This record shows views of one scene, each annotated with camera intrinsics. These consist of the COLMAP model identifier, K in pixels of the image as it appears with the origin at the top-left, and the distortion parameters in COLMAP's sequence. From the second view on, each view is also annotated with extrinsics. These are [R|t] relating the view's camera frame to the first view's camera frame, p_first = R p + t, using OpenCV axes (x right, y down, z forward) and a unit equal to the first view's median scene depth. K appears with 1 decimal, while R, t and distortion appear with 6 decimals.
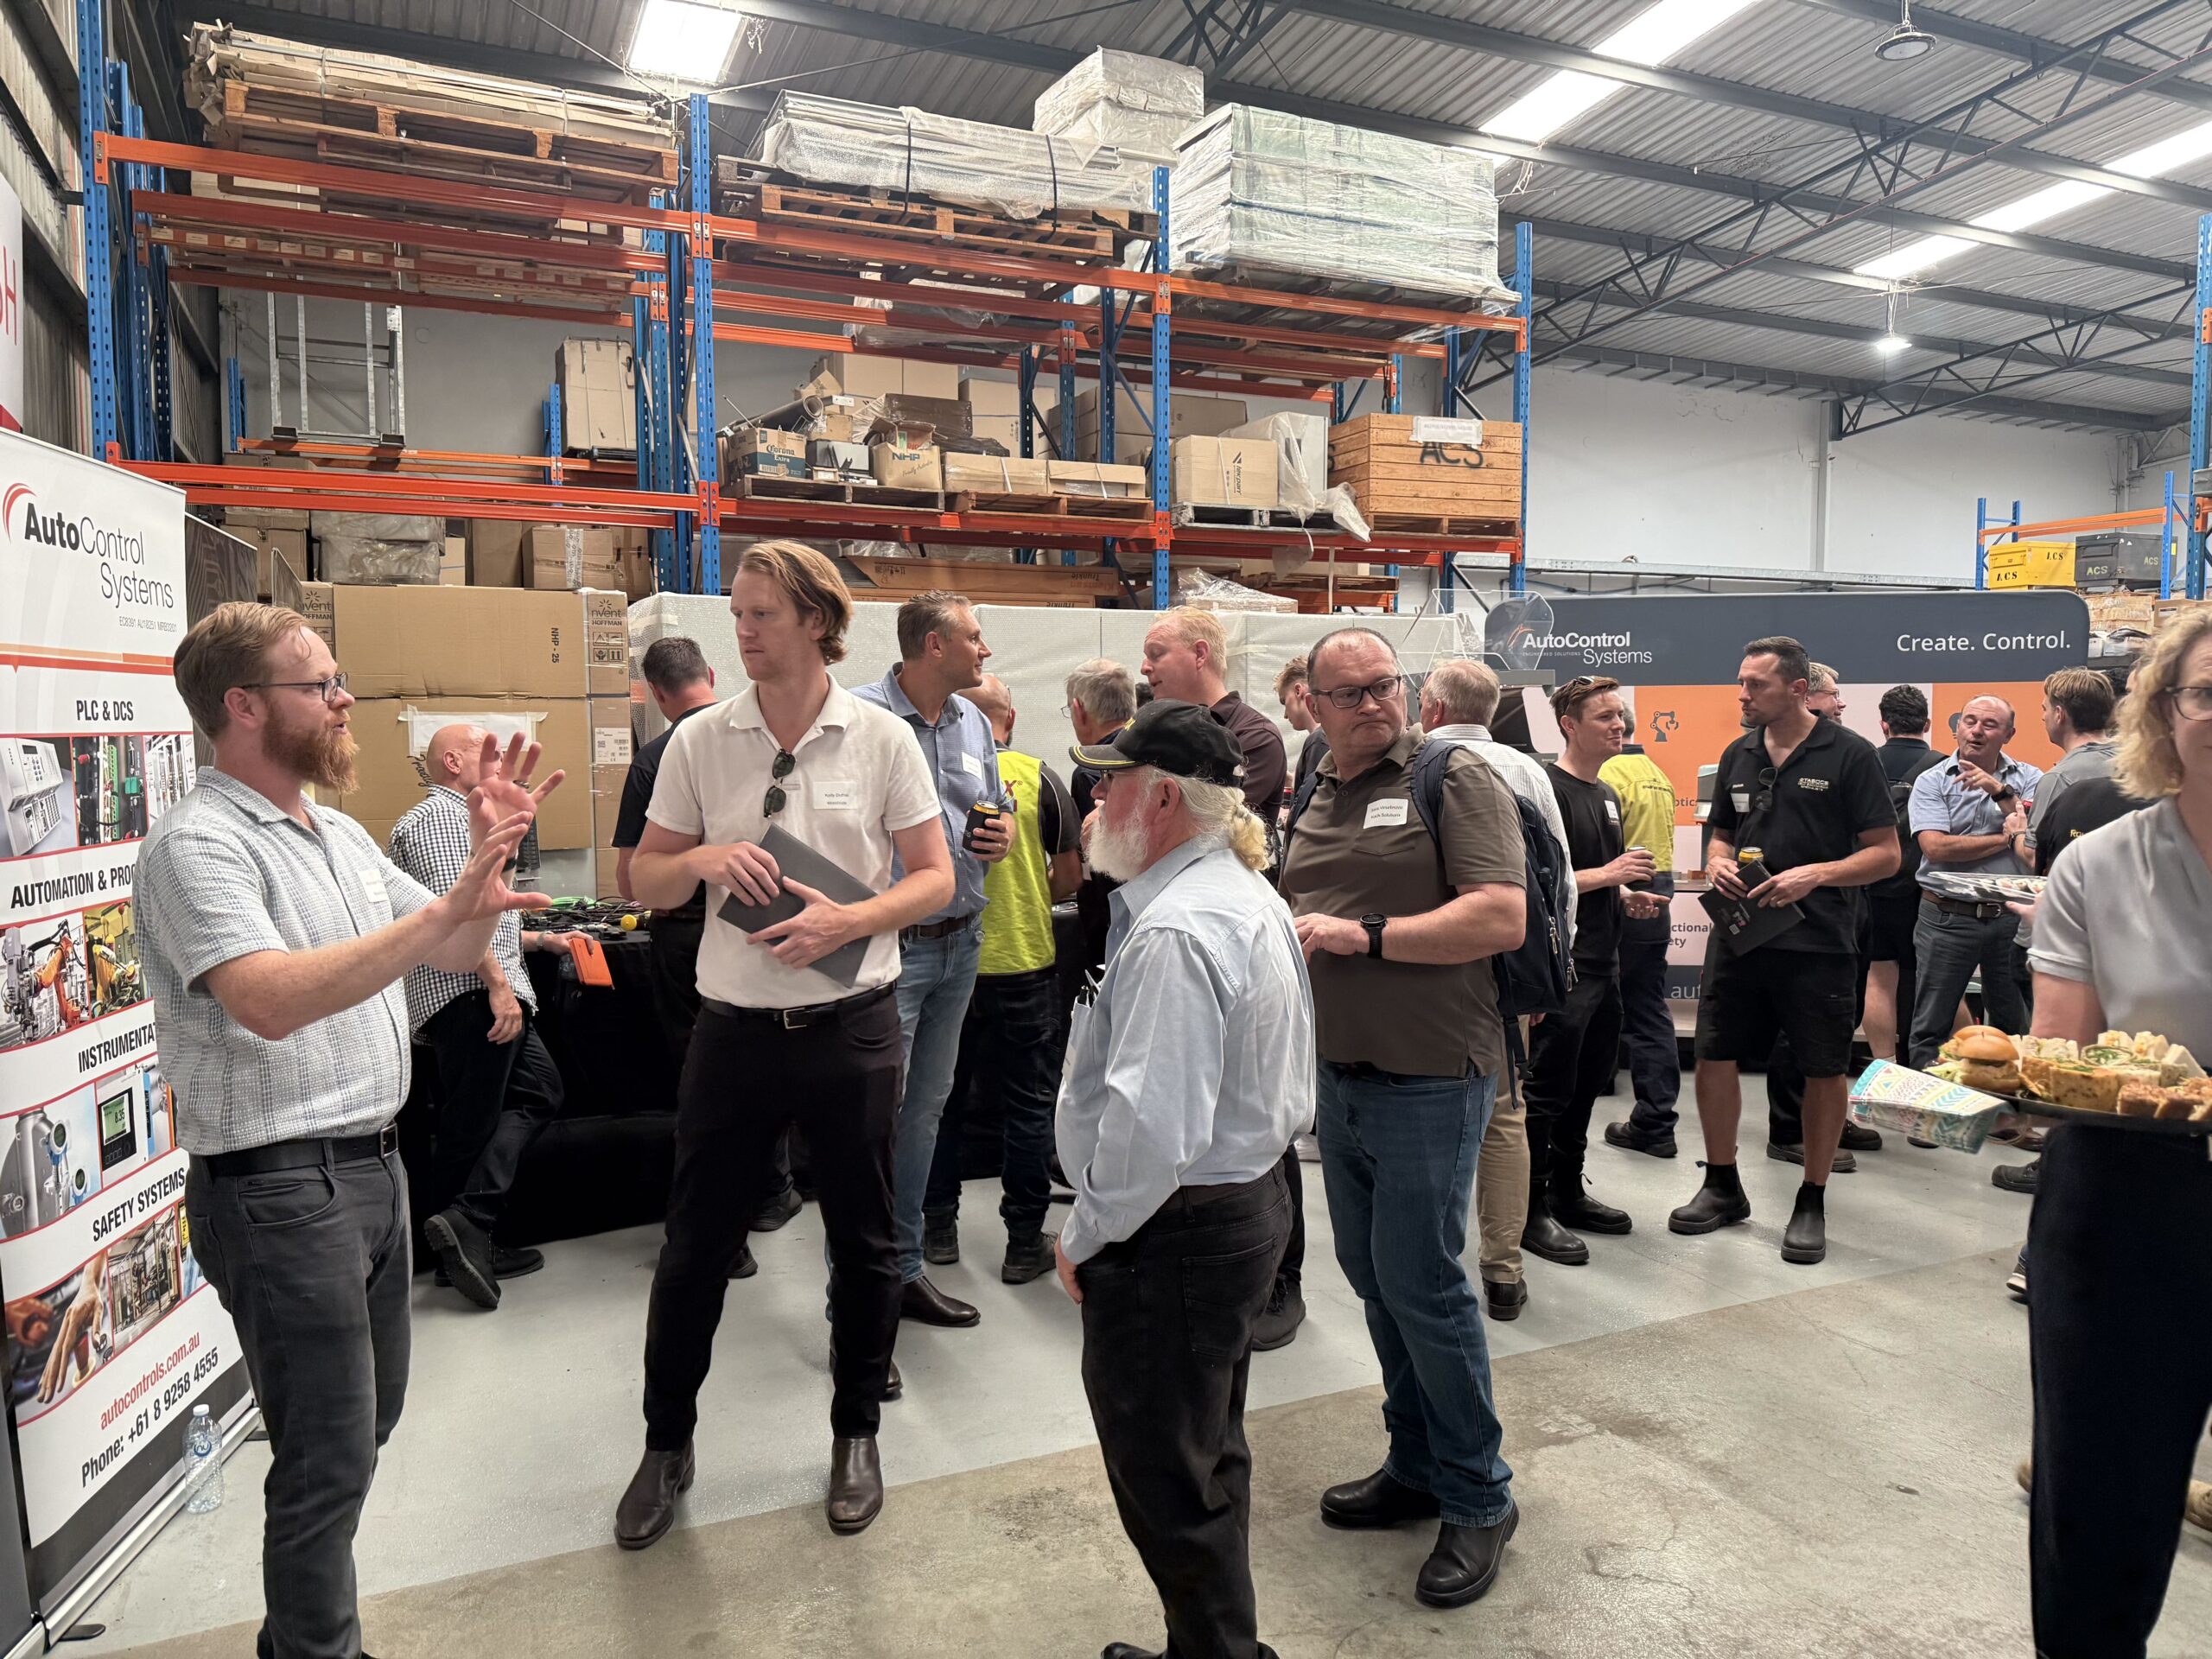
lens RADIAL K [[1551.1, 0, 1102.8], [0, 1551.1, 822.9], [0, 0, 1]] dist [0.095275, -0.125512]
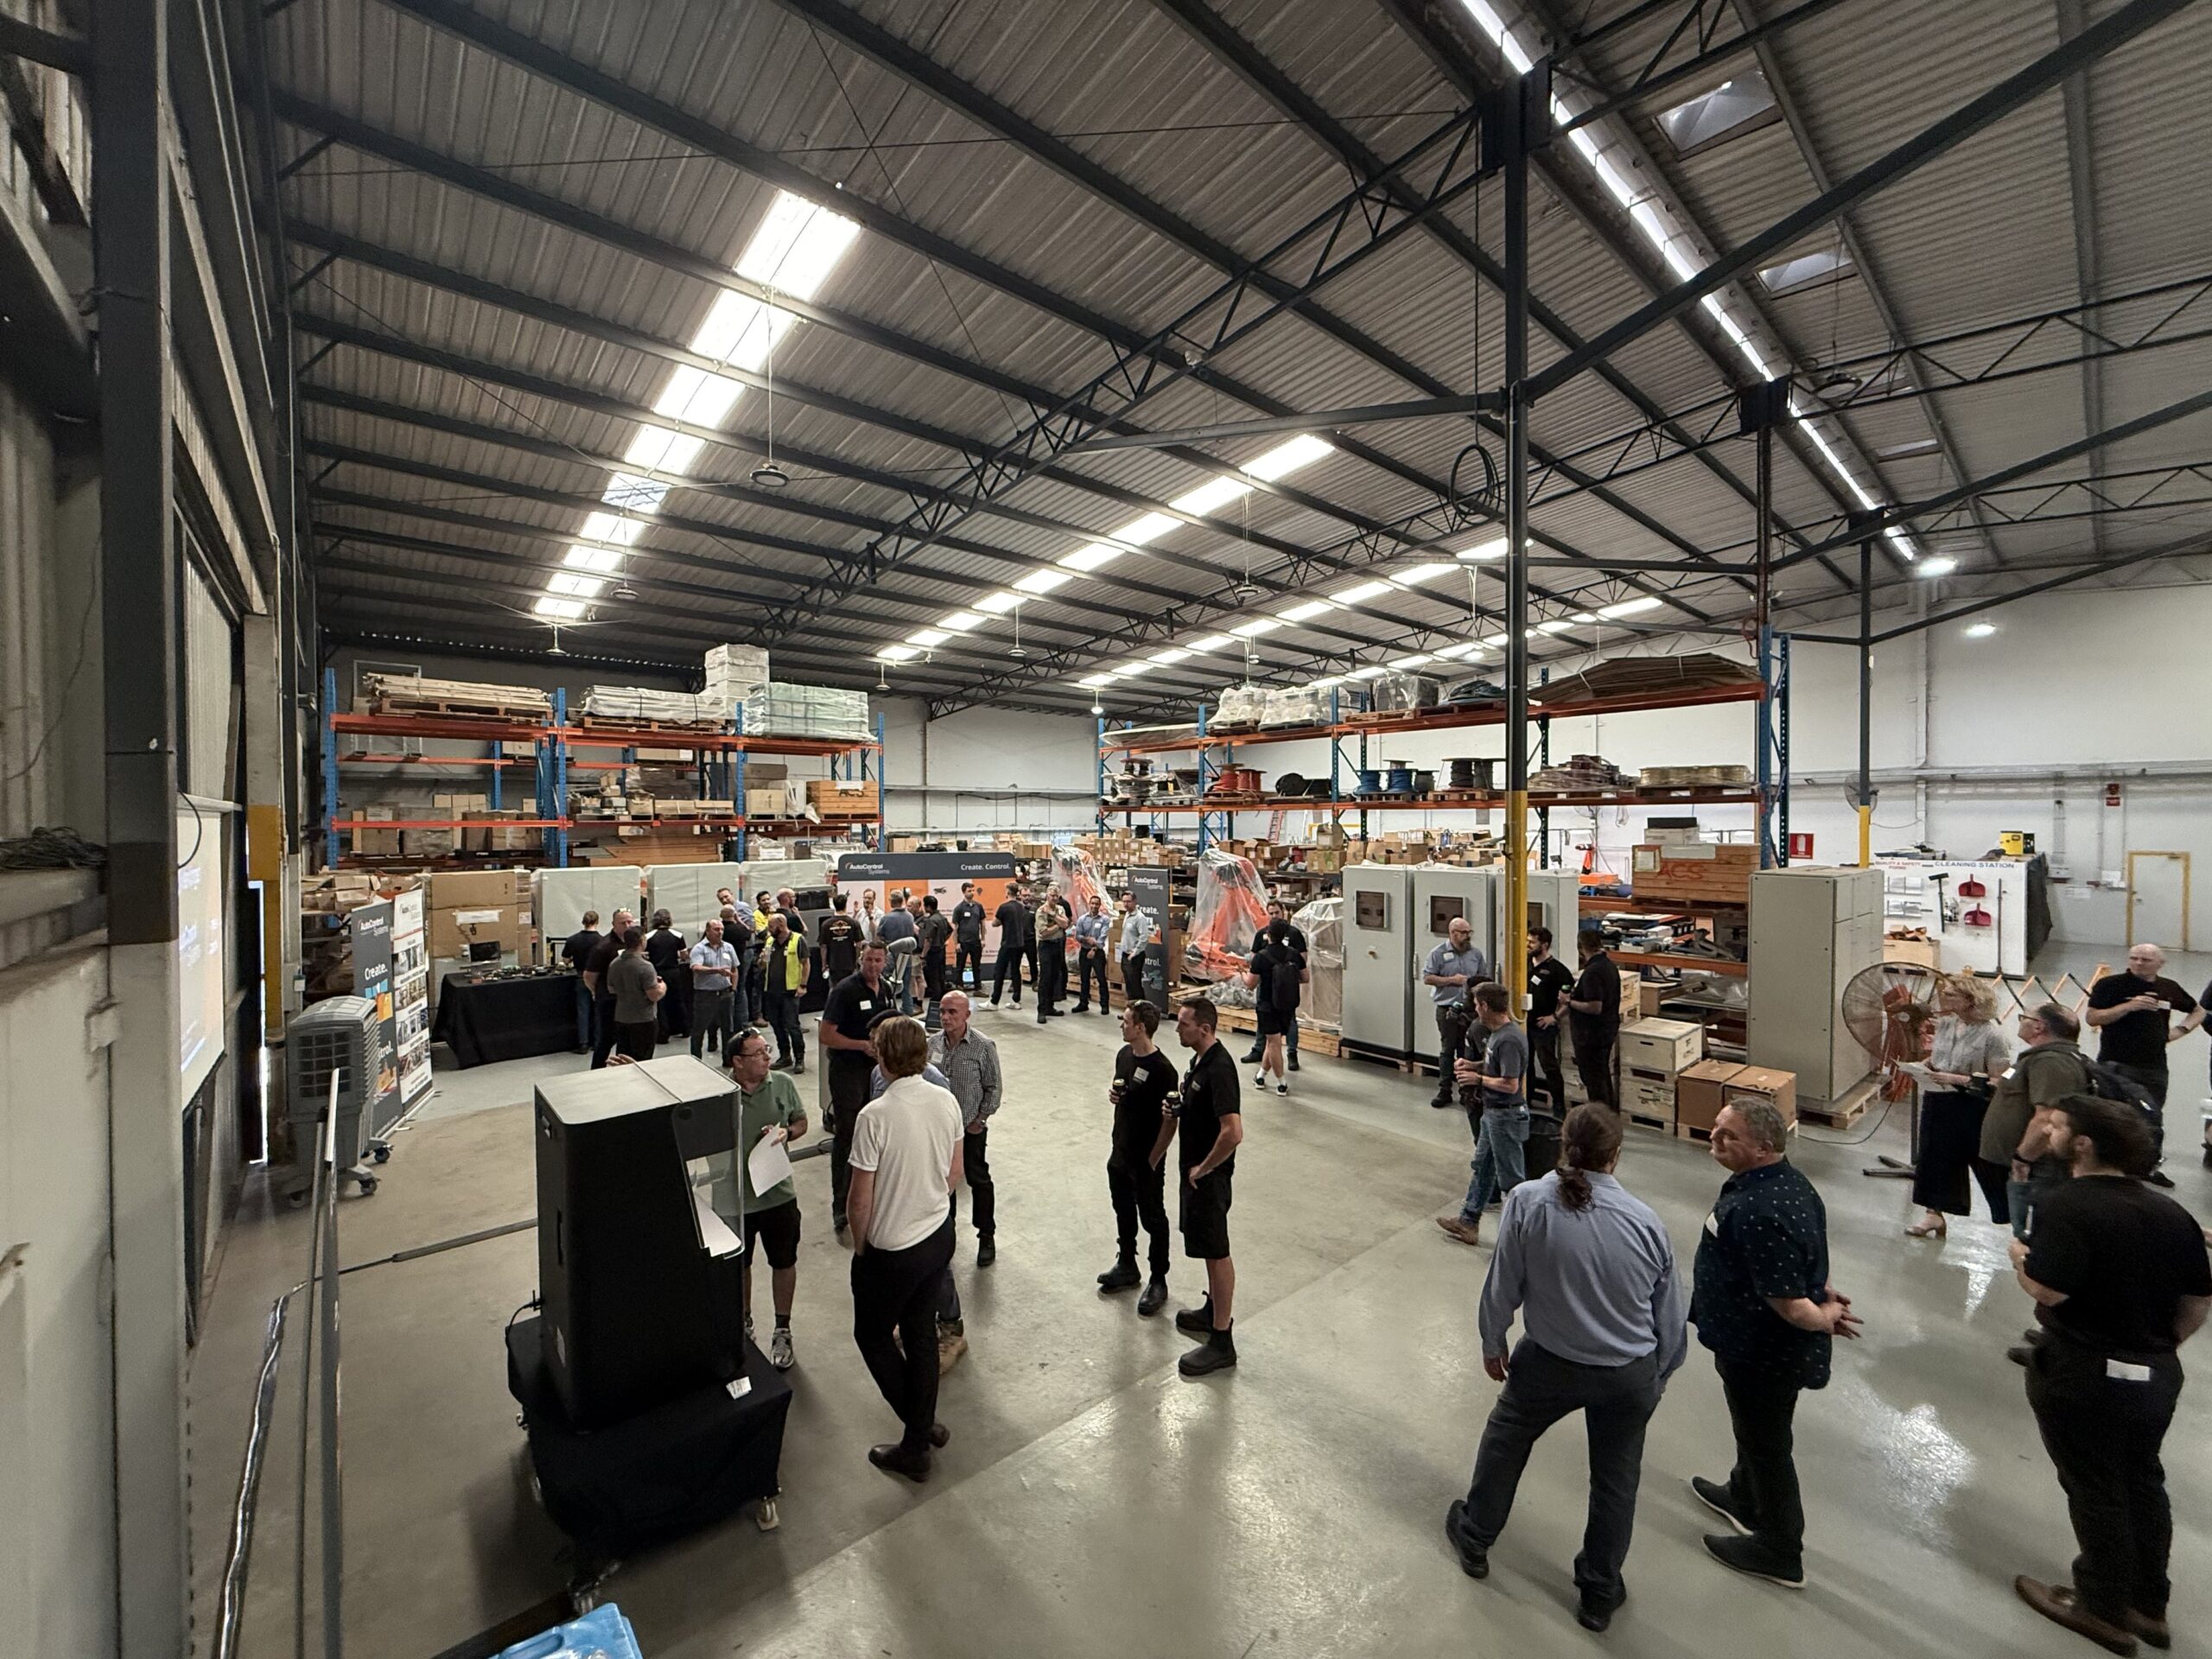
lens RADIAL K [[876.4, 0, 1100.8], [0, 876.4, 834.3], [0, 0, 1]] dist [0.001782, 0.000137]
pose [[0.960484, -0.003257, 0.278317, 0.229017], [0.015667, 0.998979, -0.042378, -0.086378], [-0.277894, 0.045064, 0.959554, -0.756153]]
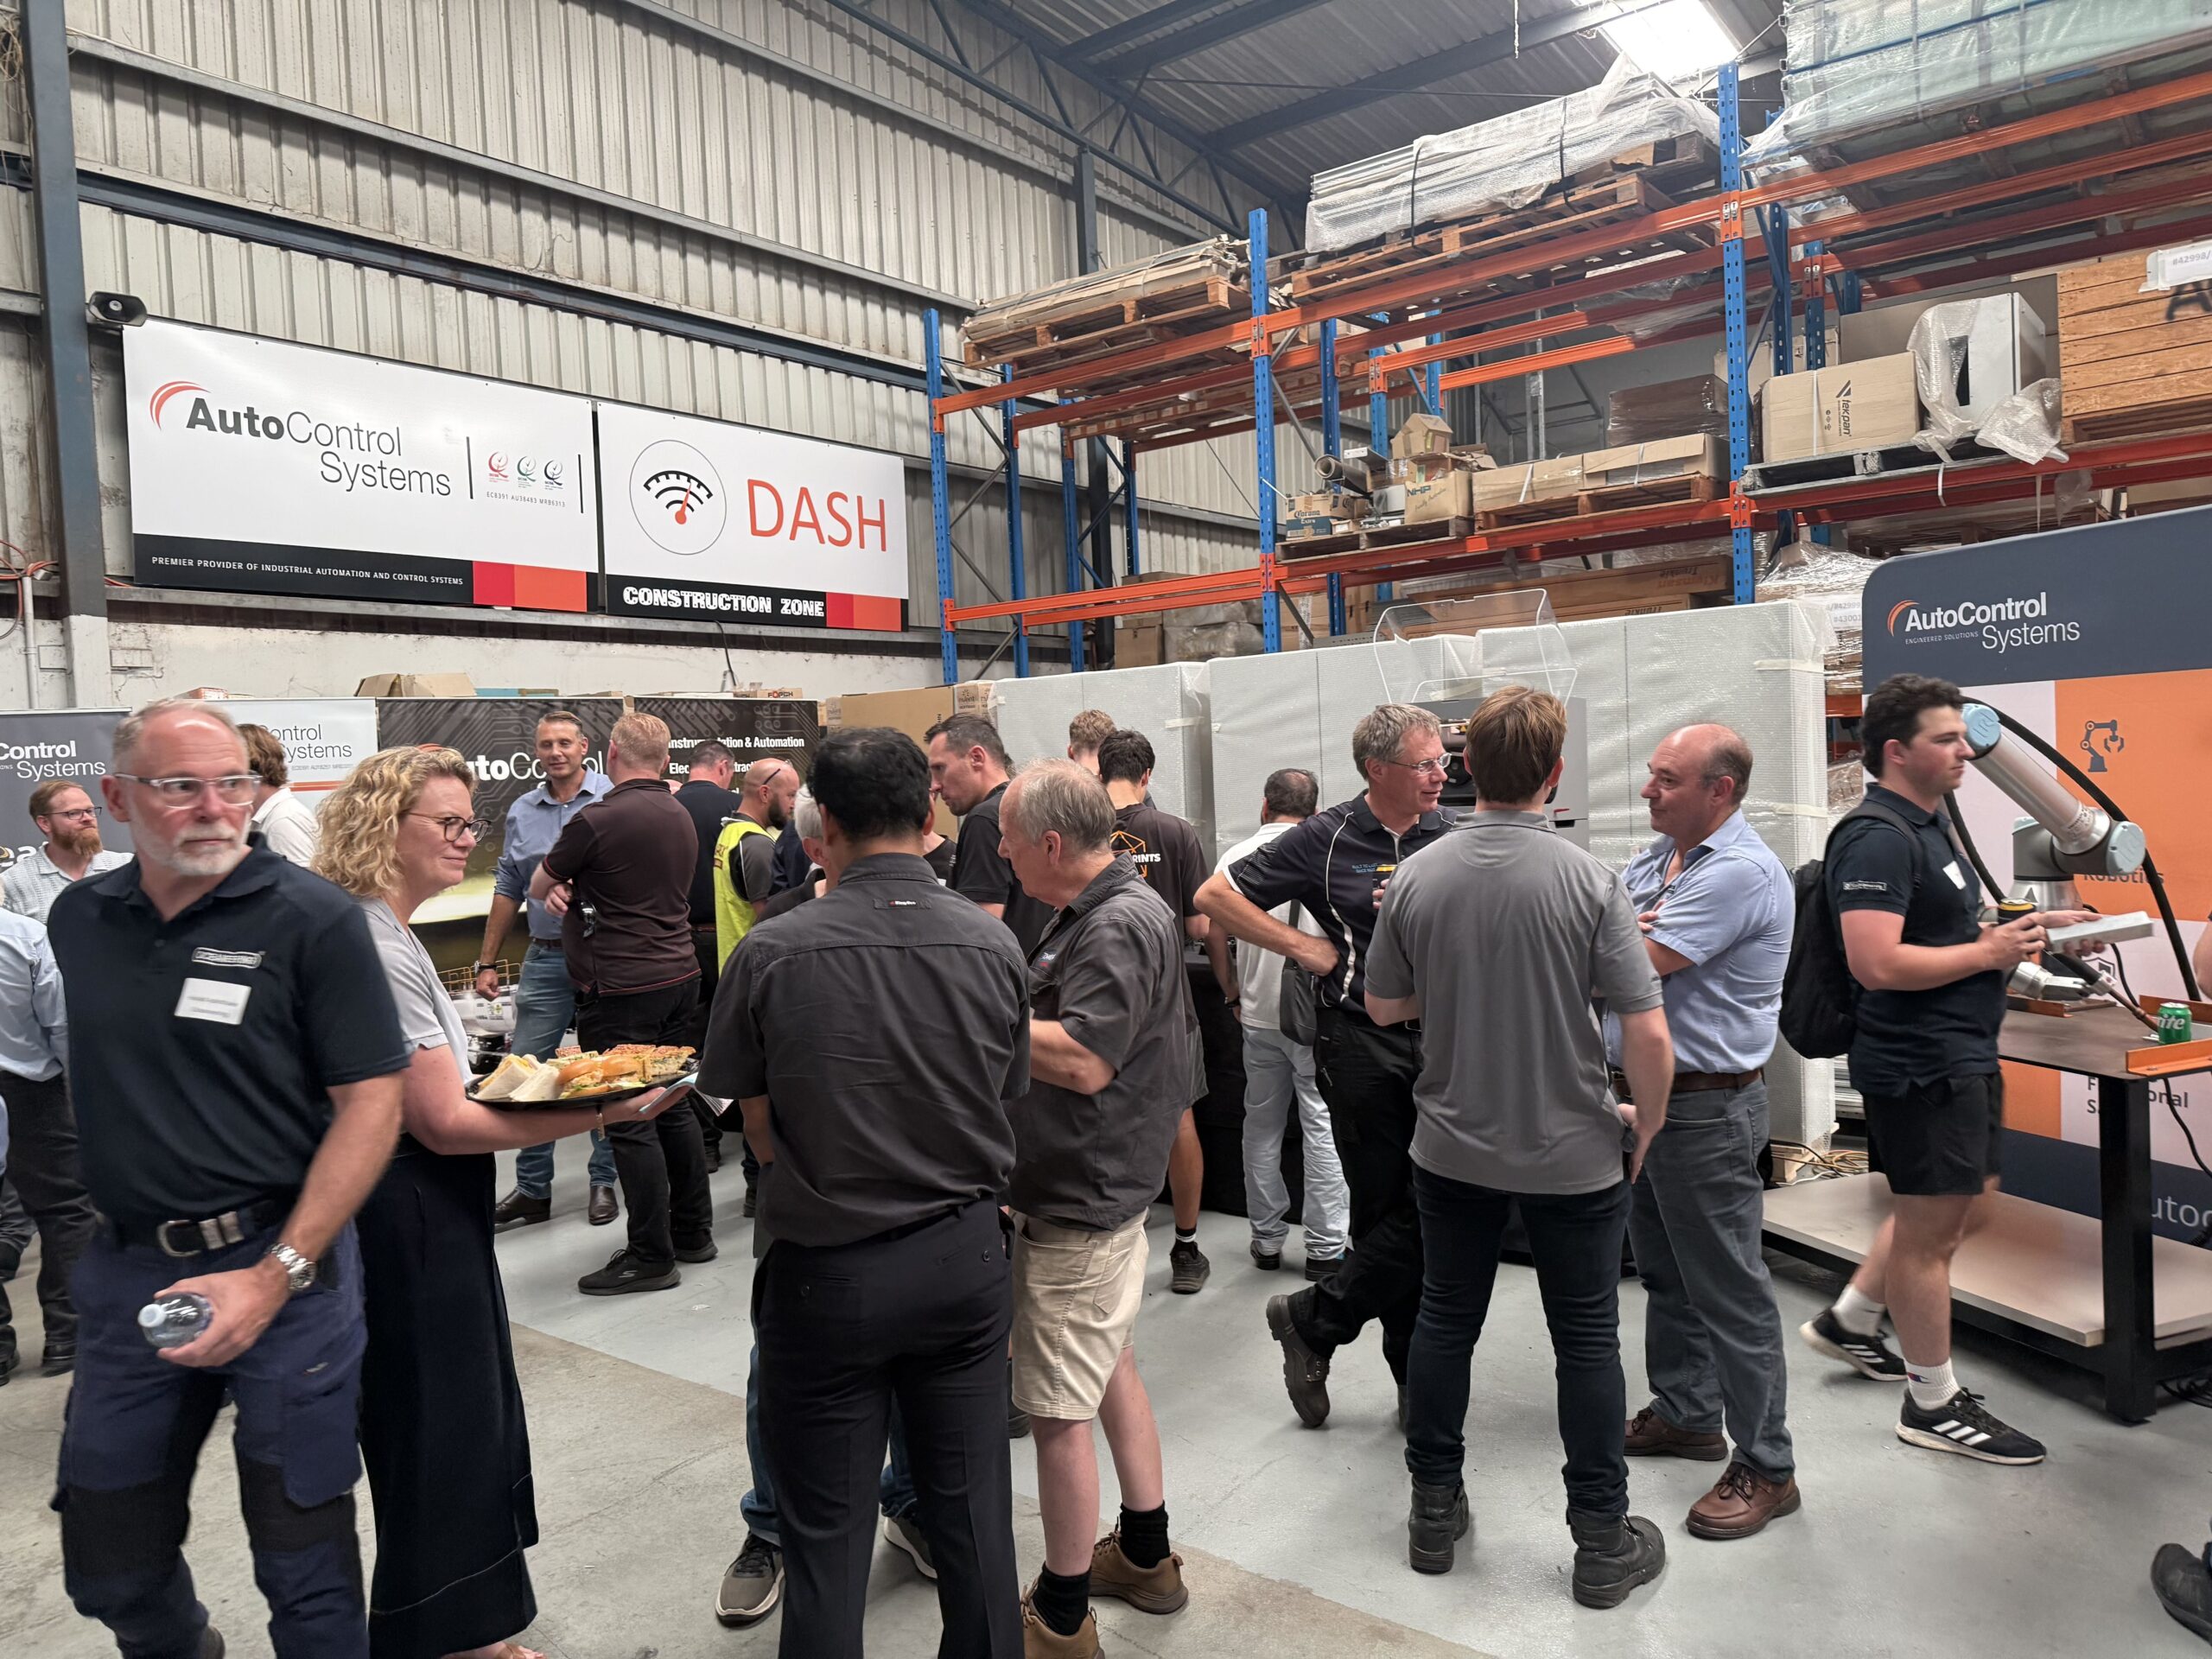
lens RADIAL K [[1589.5, 0, 1092.1], [0, 1589.5, 827.3], [0, 0, 1]] dist [-0.000207, -0.006206]
pose [[0.440698, 0.014218, -0.897543, 0.625625], [-0.012983, 0.999871, 0.009464, -0.027708], [0.897562, 0.007482, 0.440825, 0.346764]]
